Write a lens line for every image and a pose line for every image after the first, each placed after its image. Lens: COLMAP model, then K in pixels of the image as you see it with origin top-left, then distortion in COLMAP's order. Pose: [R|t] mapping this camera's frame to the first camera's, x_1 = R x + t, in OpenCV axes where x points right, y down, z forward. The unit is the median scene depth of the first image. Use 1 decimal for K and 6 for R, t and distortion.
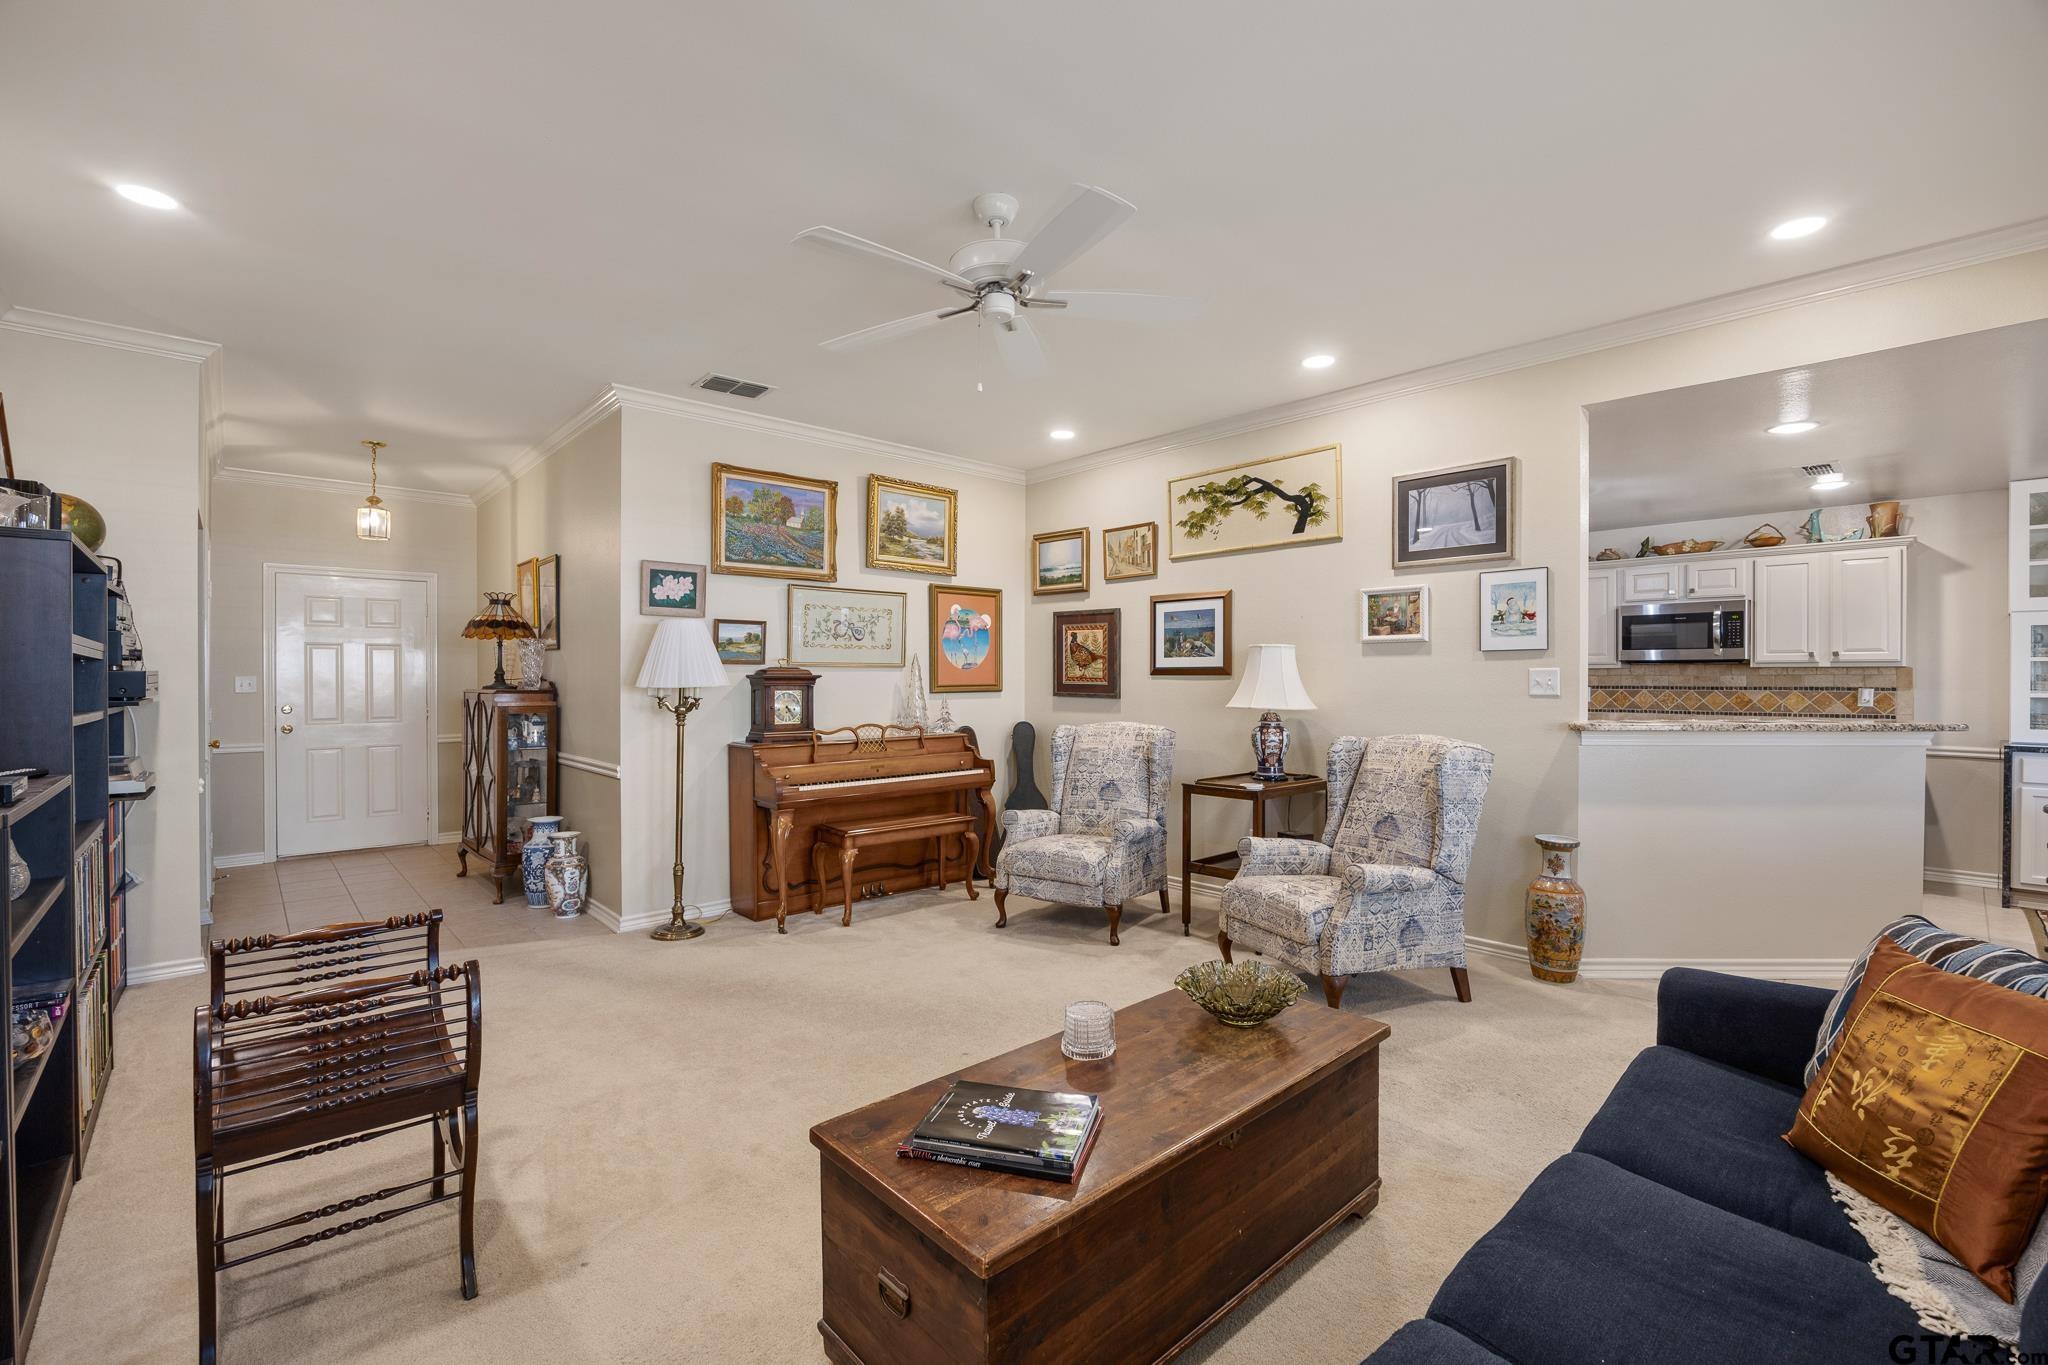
lens RADIAL K [[913.3, 0, 1033.0], [0, 913.3, 679.2], [0, 0, 1]] dist [-0.015478, 0.004093]
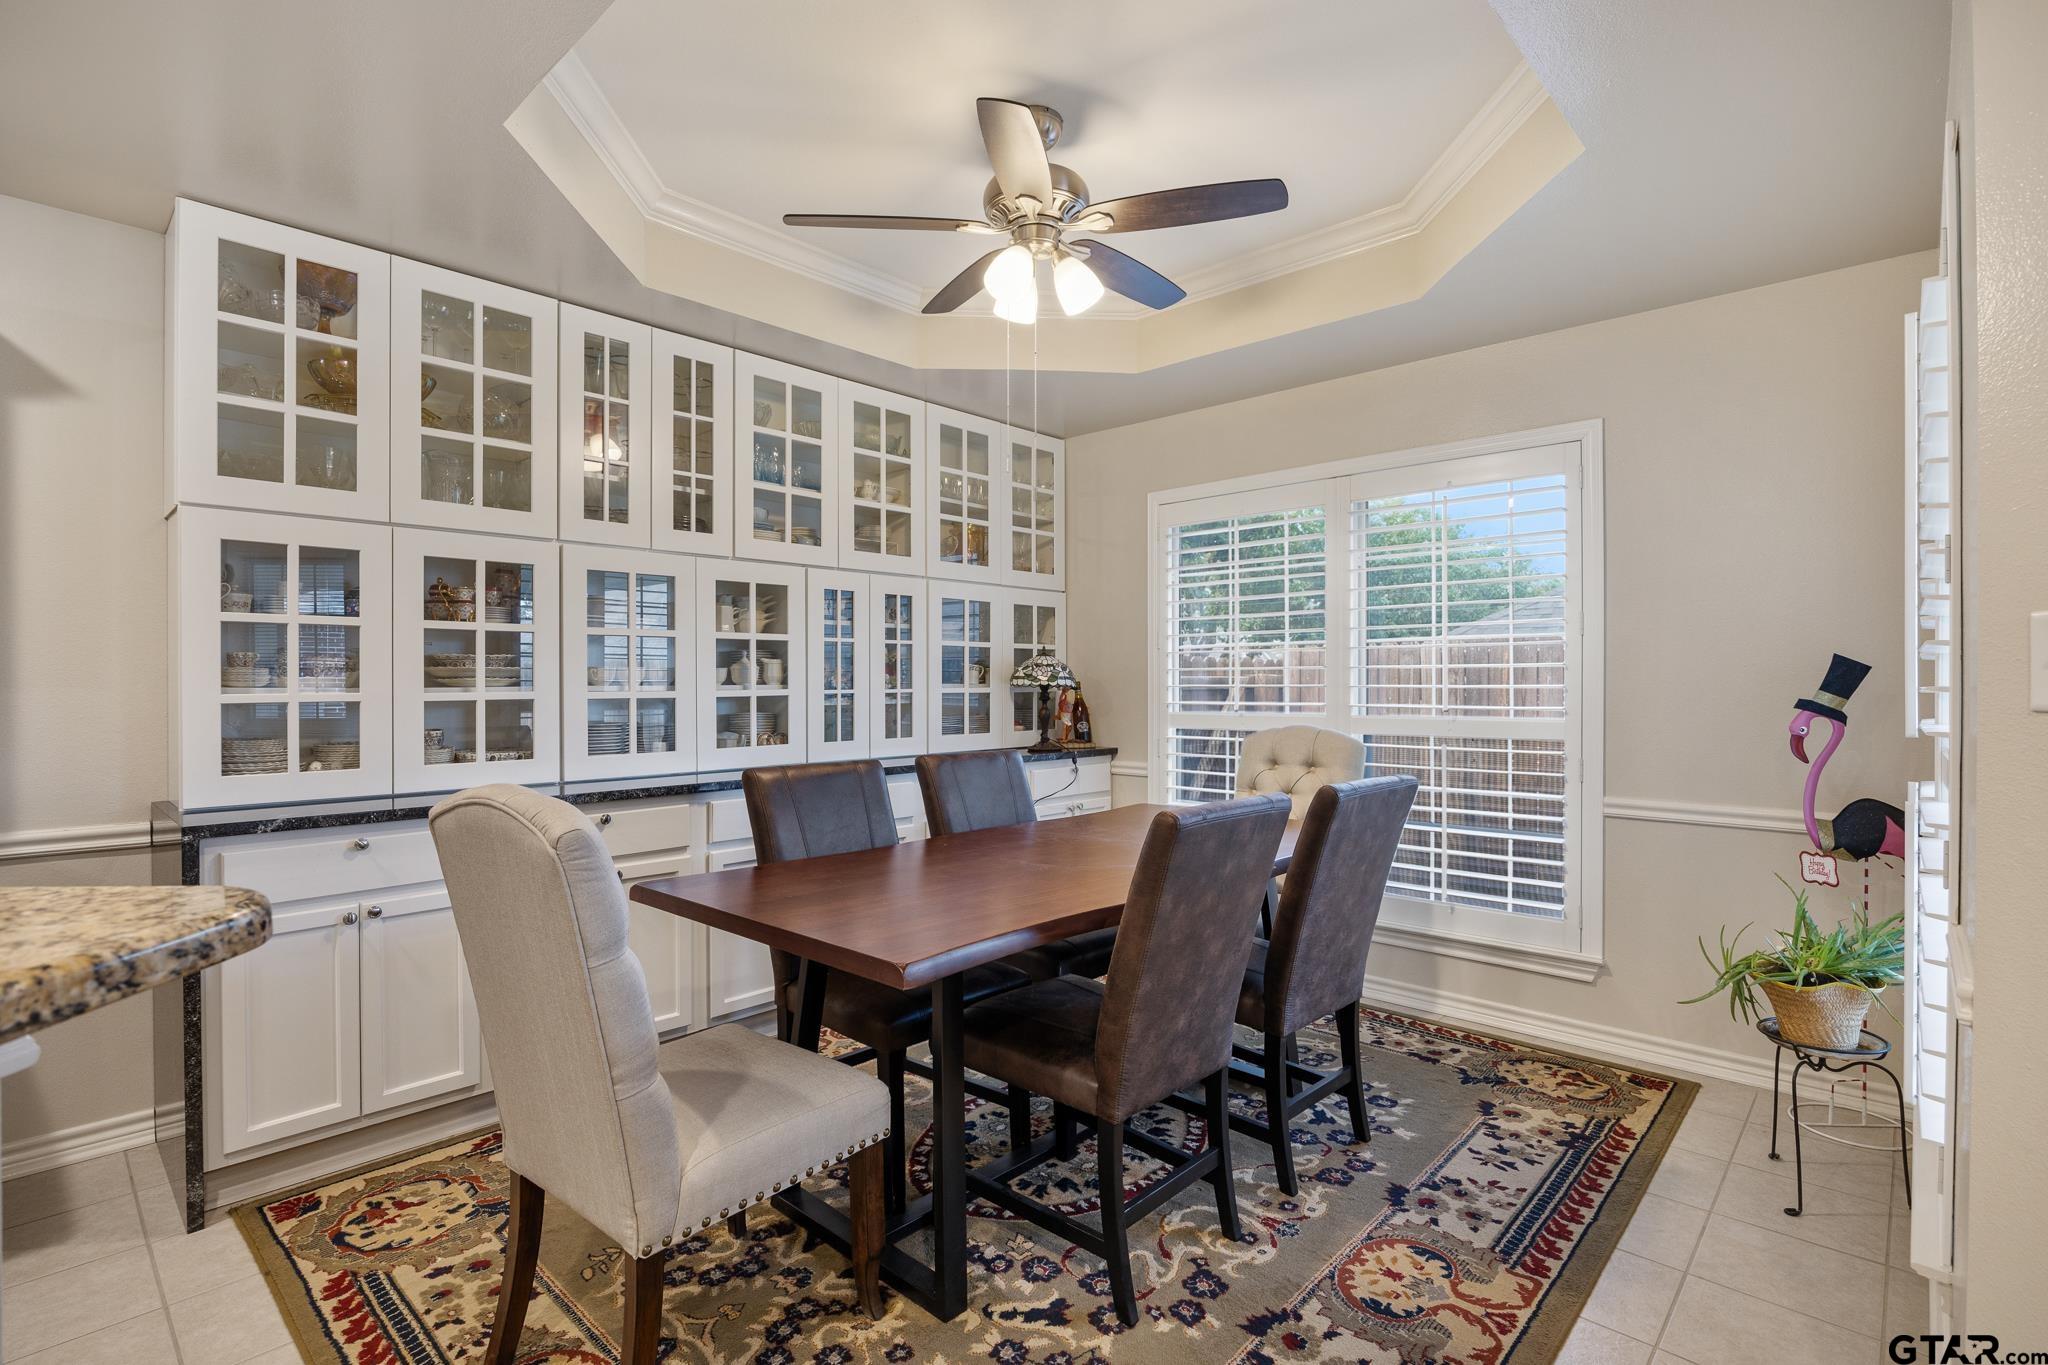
lens RADIAL K [[985.0, 0, 1038.5], [0, 985.0, 688.8], [0, 0, 1]] dist [-0.006997, -0.000298]
pose [[-0.067375, -0.010210, 0.997675, 0.586980], [-0.001277, 0.999948, 0.010147, 0.007414], [-0.997727, -0.000590, -0.067385, 0.617825]]
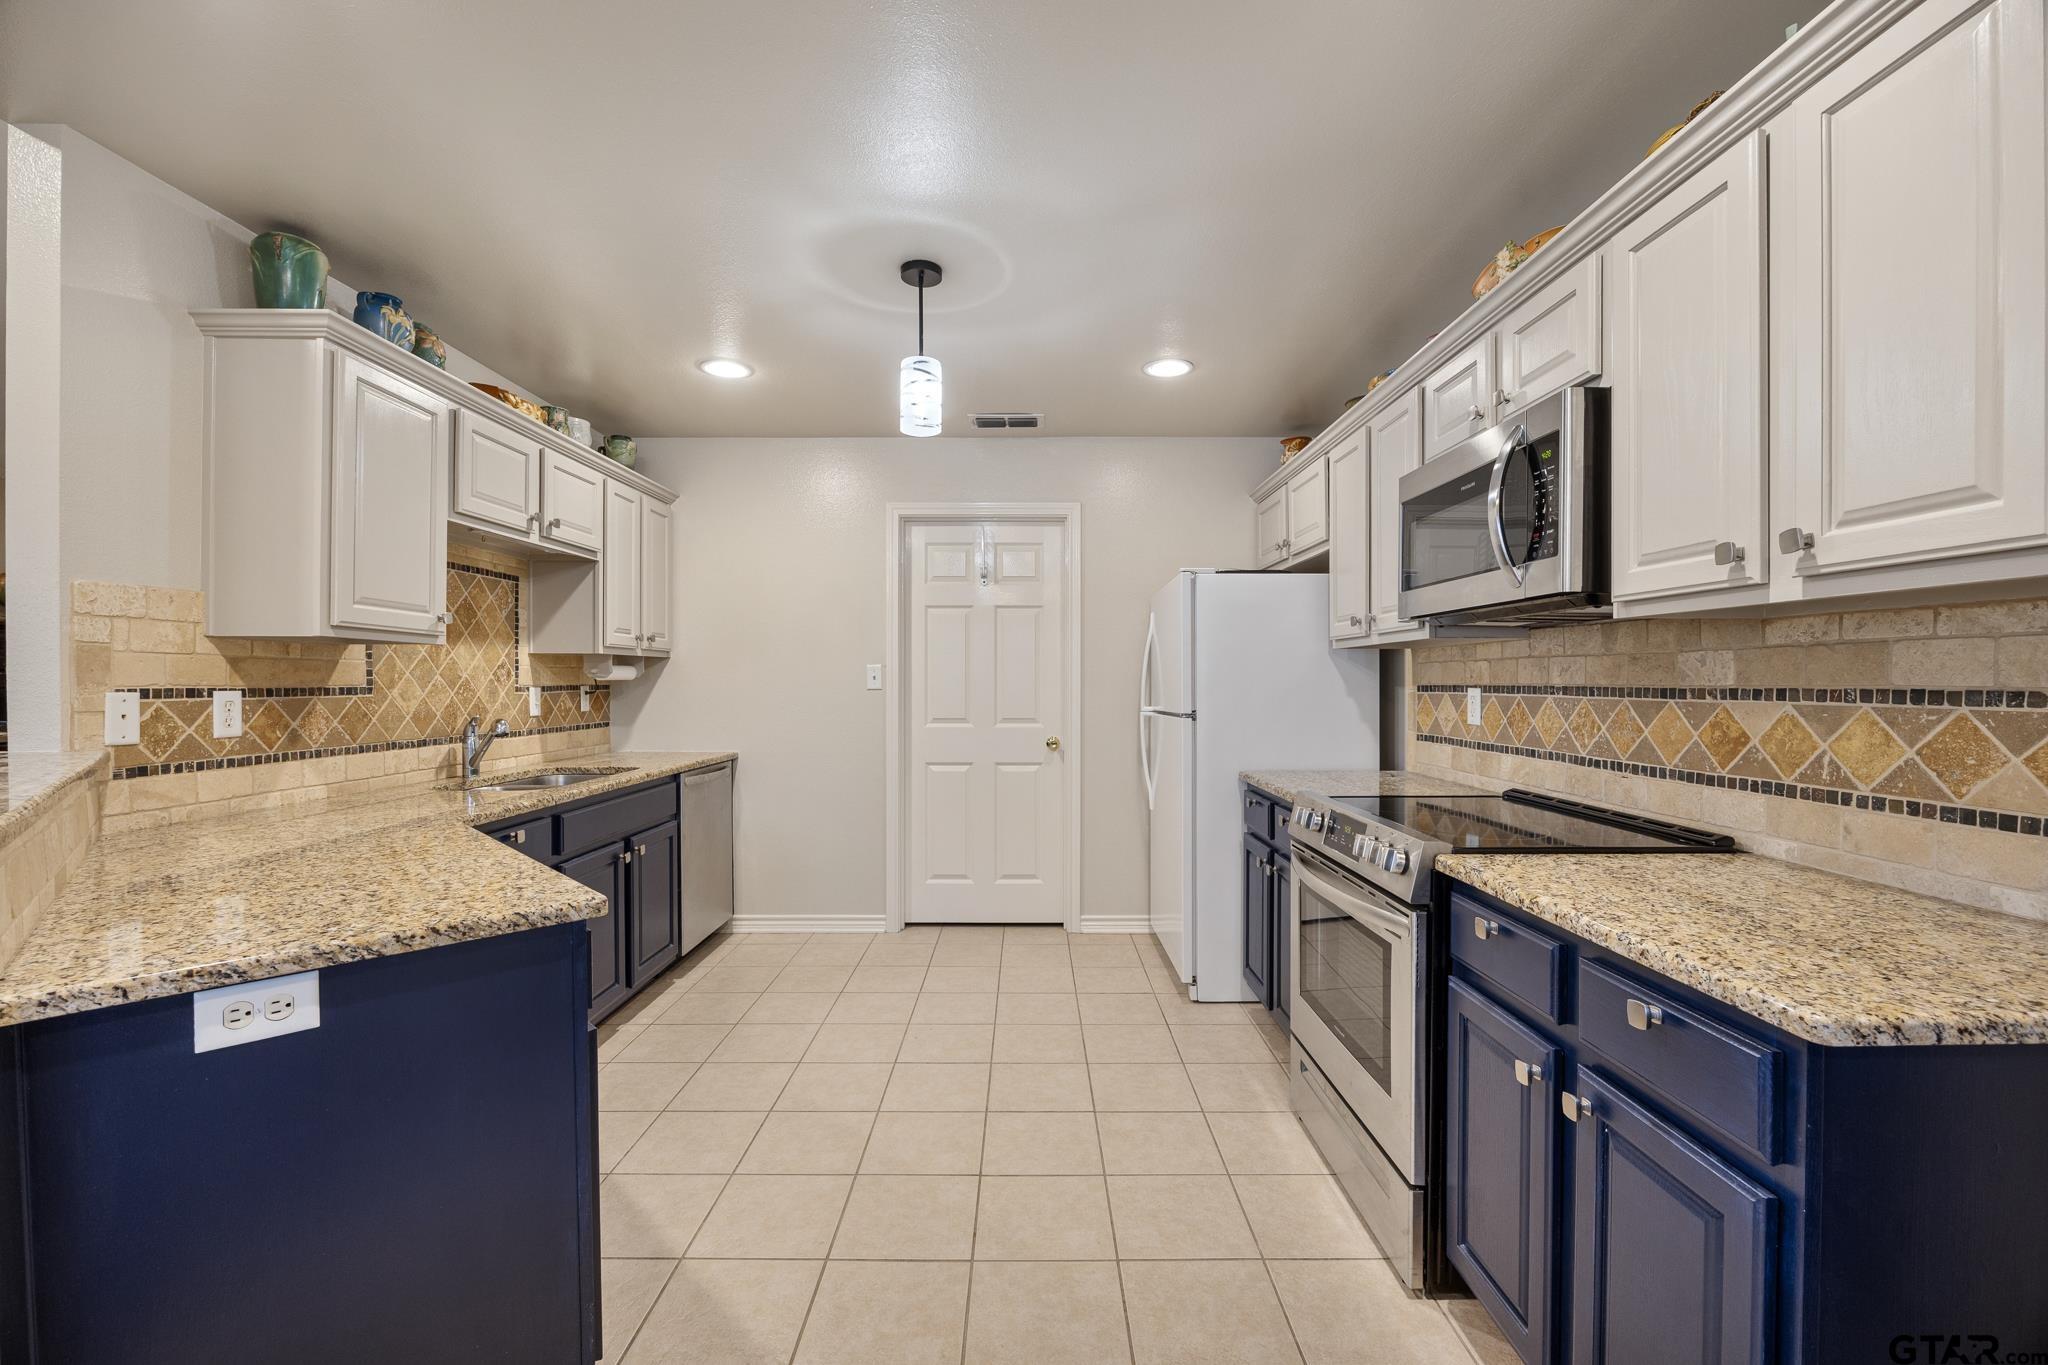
lens RADIAL K [[850.2, 0, 1026.5], [0, 850.2, 694.0], [0, 0, 1]] dist [-0.010392, -0.000264]
pose [[0.721738, 0.008883, -0.692109, 0.976802], [0.004003, 0.999847, 0.017008, 0.005777], [0.692155, -0.015046, 0.721592, 0.781276]]
